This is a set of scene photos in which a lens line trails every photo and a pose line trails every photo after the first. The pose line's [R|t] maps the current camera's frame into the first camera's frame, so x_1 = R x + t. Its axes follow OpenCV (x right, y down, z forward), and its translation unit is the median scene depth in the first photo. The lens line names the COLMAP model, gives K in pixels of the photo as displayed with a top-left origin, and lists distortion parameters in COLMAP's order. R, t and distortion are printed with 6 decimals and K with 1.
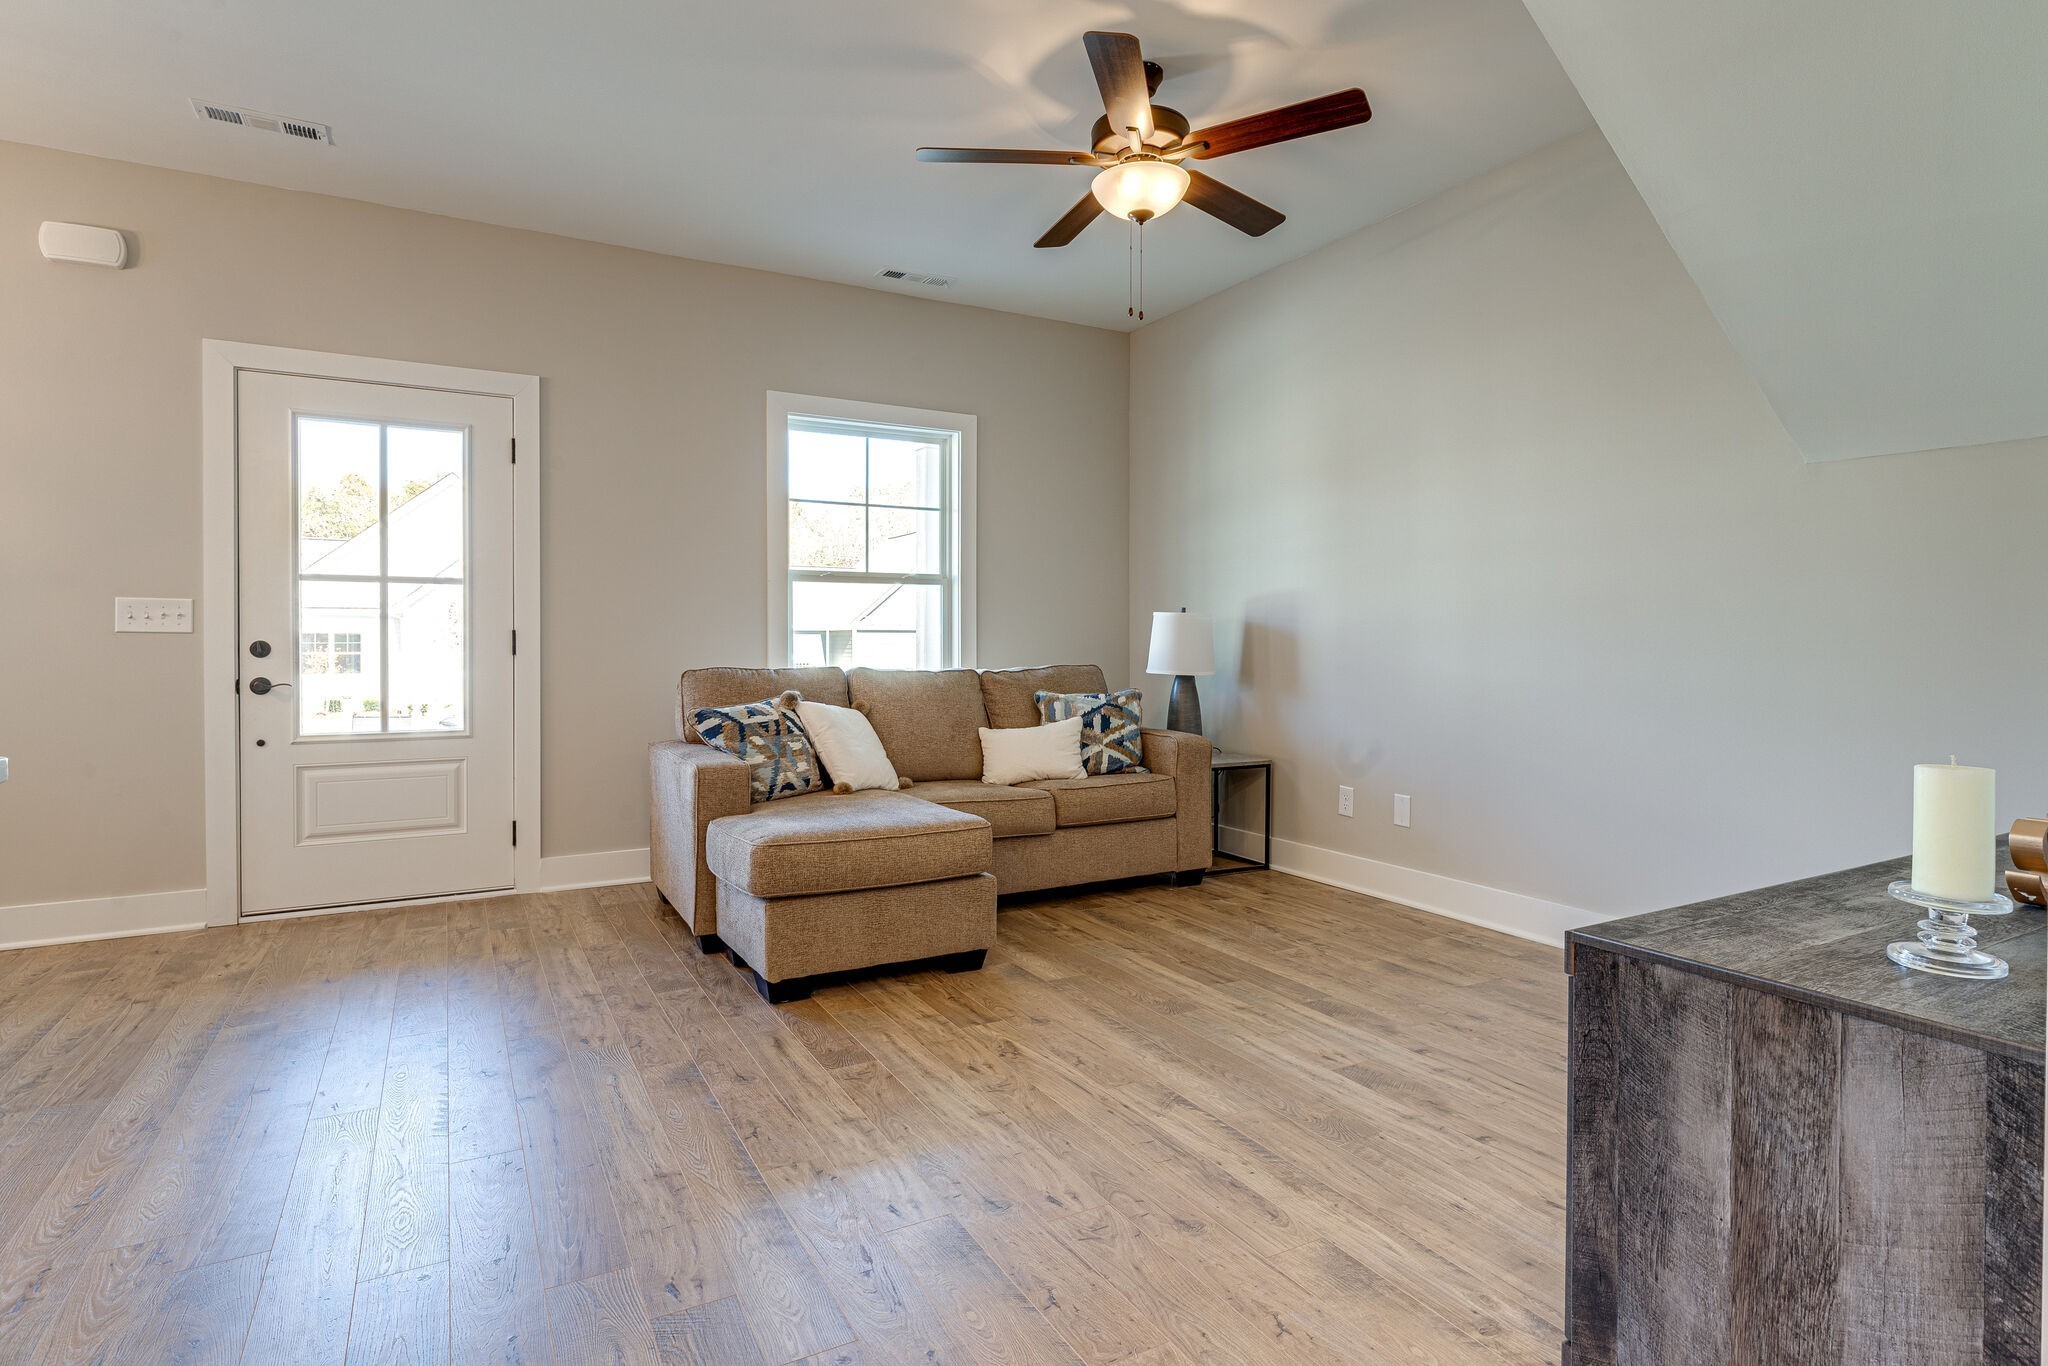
lens RADIAL K [[1043.1, 0, 1023.6], [0, 1043.1, 665.0], [0, 0, 1]] dist [-0.000557, -0.000606]
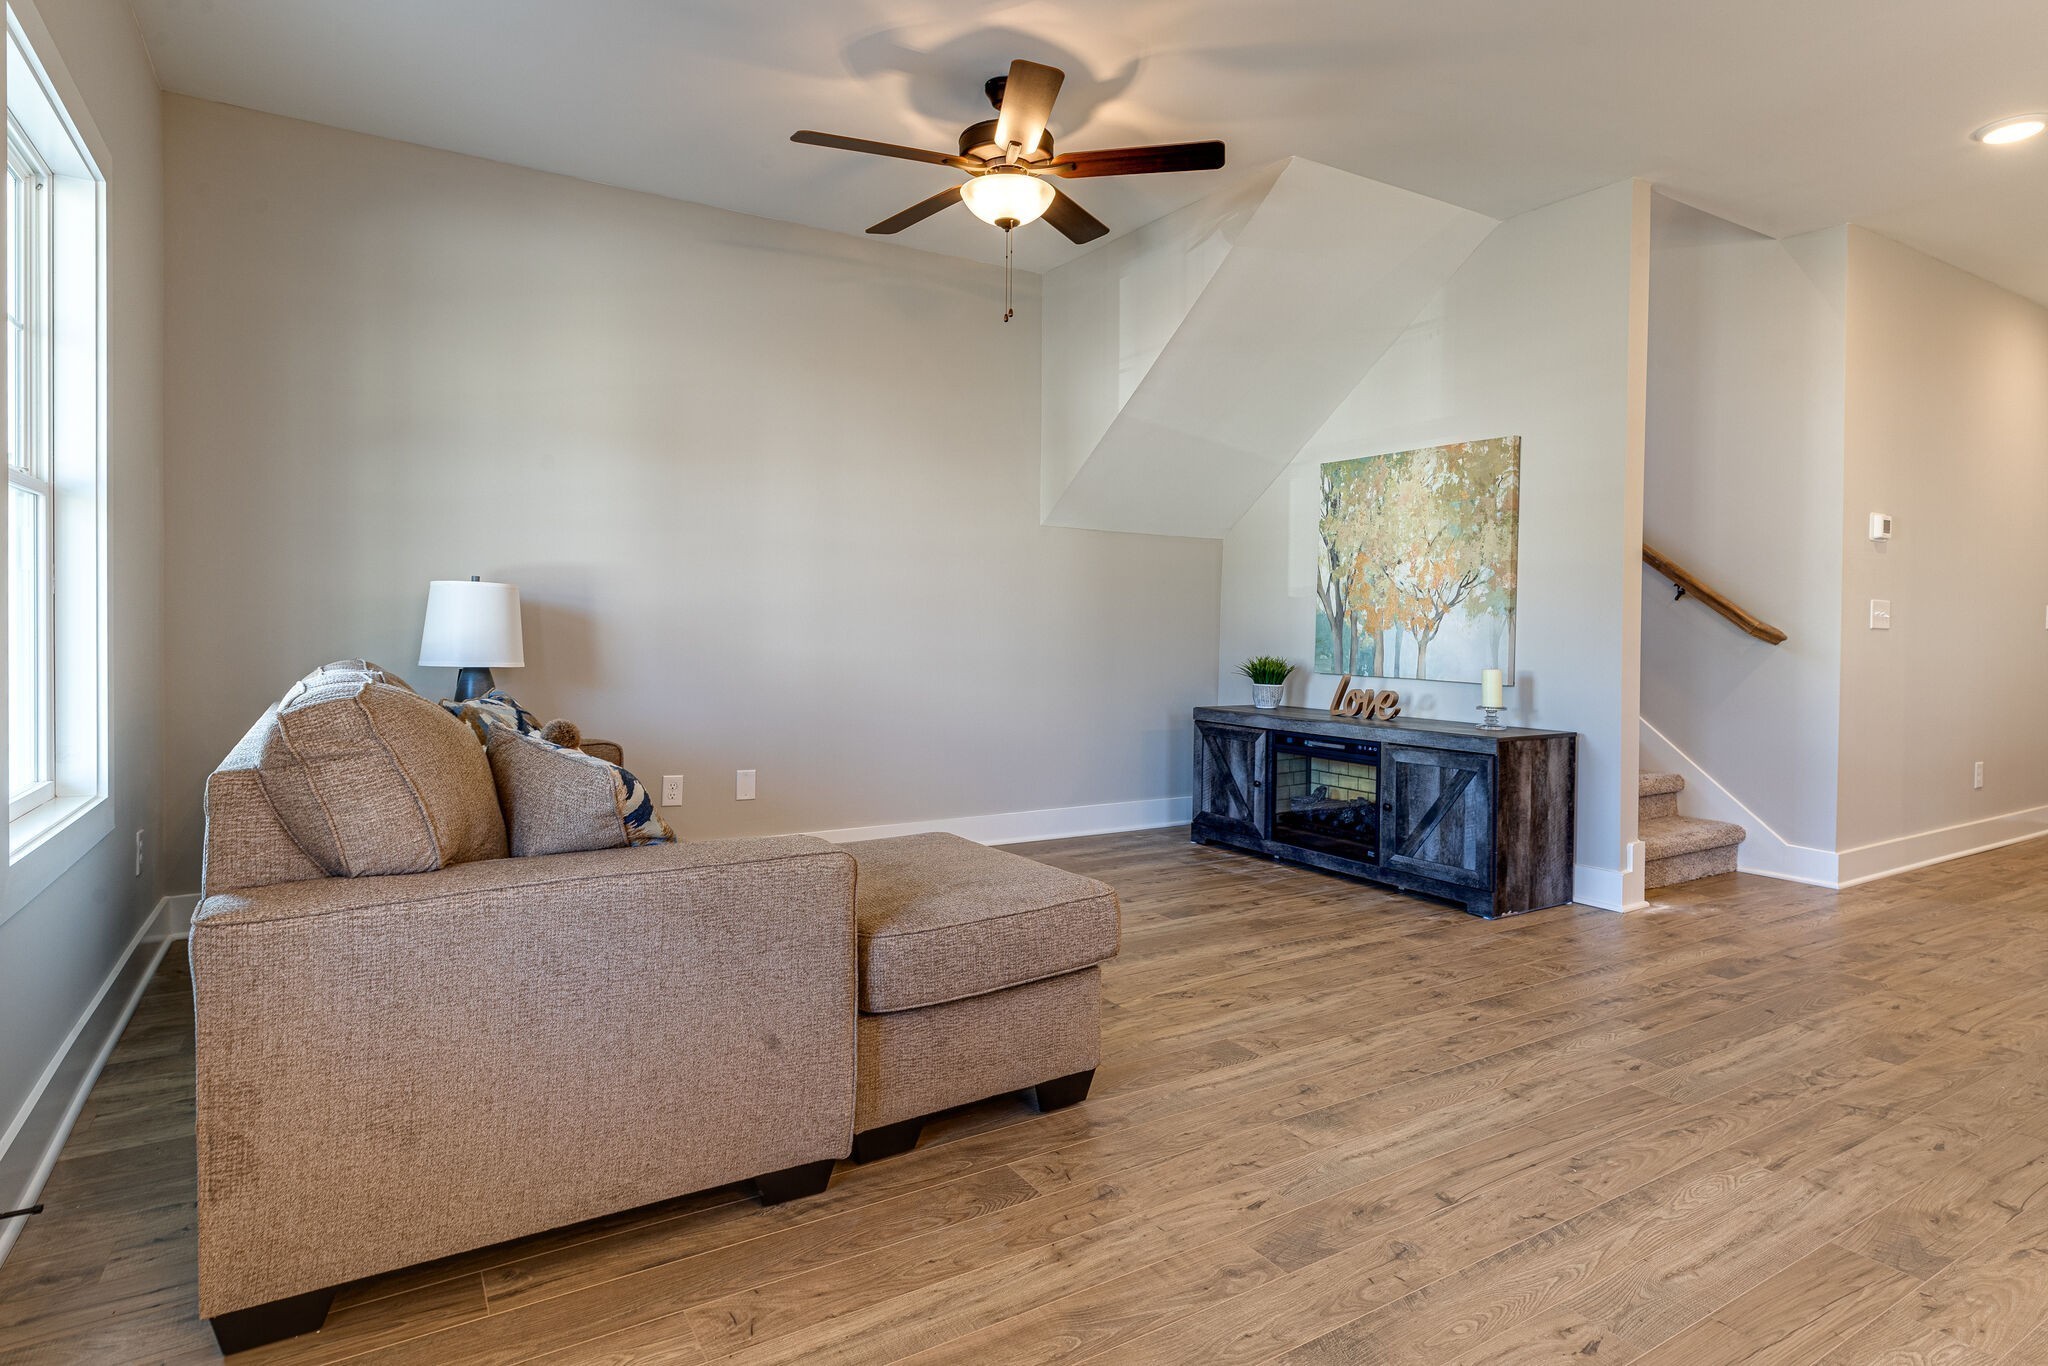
lens RADIAL K [[1043.1, 0, 1039.2], [0, 1043.1, 655.7], [0, 0, 1]] dist [-0.000557, -0.000606]
pose [[-0.029197, -0.023379, 0.999300, -1.232955], [0.011603, 0.999651, 0.023727, -0.021899], [-0.999506, 0.012287, -0.028916, 1.304322]]
